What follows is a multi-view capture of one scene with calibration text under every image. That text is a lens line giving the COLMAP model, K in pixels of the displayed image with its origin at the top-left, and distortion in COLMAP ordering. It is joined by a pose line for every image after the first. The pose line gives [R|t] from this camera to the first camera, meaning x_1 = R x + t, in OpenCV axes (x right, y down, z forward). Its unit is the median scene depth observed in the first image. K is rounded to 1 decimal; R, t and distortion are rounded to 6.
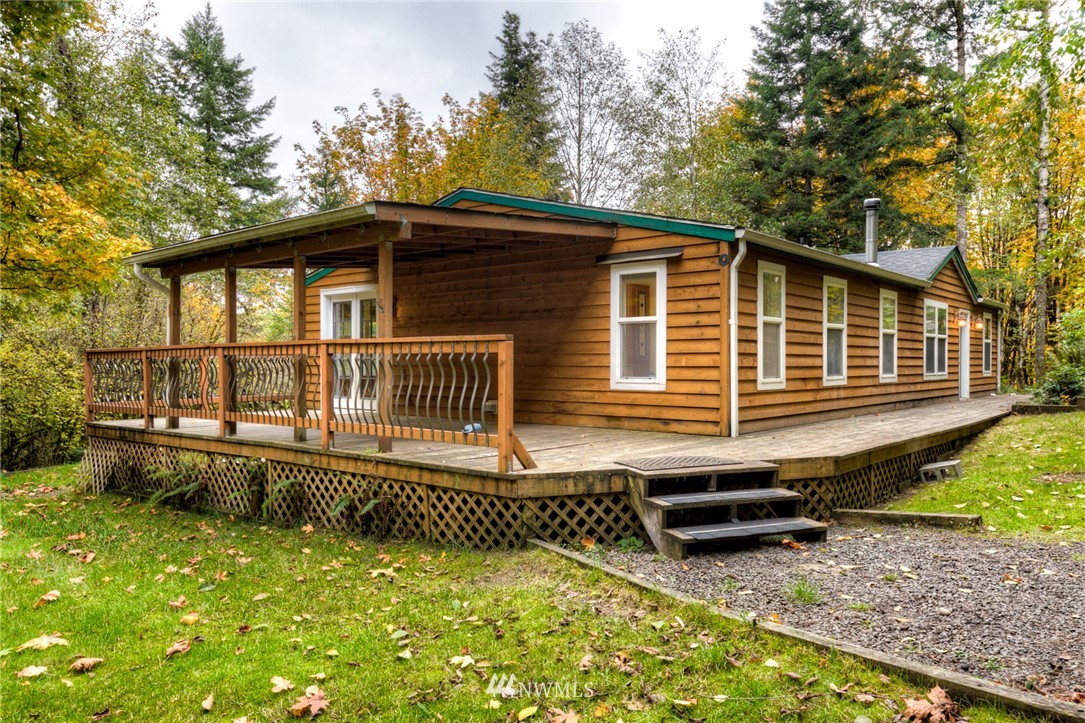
lens RADIAL K [[761.8, 0, 542.5], [0, 761.8, 361.5], [0, 0, 1]] dist [0.024968, -0.006224]
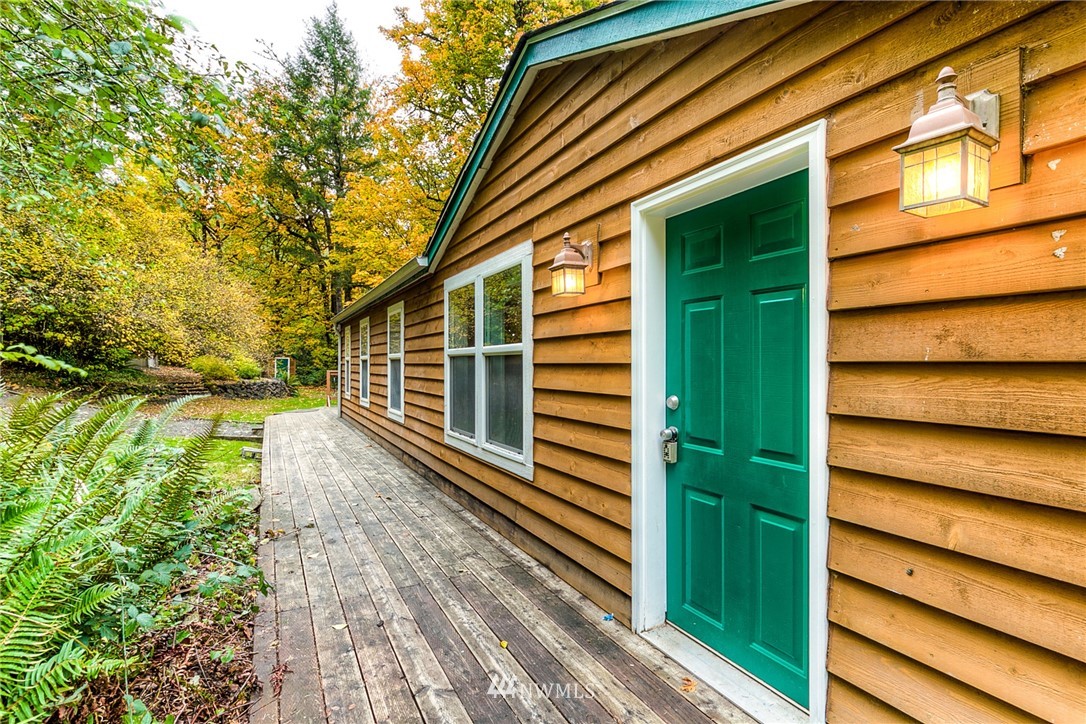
lens RADIAL K [[500.3, 0, 562.9], [0, 500.3, 365.8], [0, 0, 1]] dist [-0.000521, 0.000134]
pose [[-0.335765, -0.002017, -0.941944, 1.142658], [-0.002611, 0.999996, -0.001210, -0.037529], [0.941942, 0.002053, -0.335769, 1.725656]]
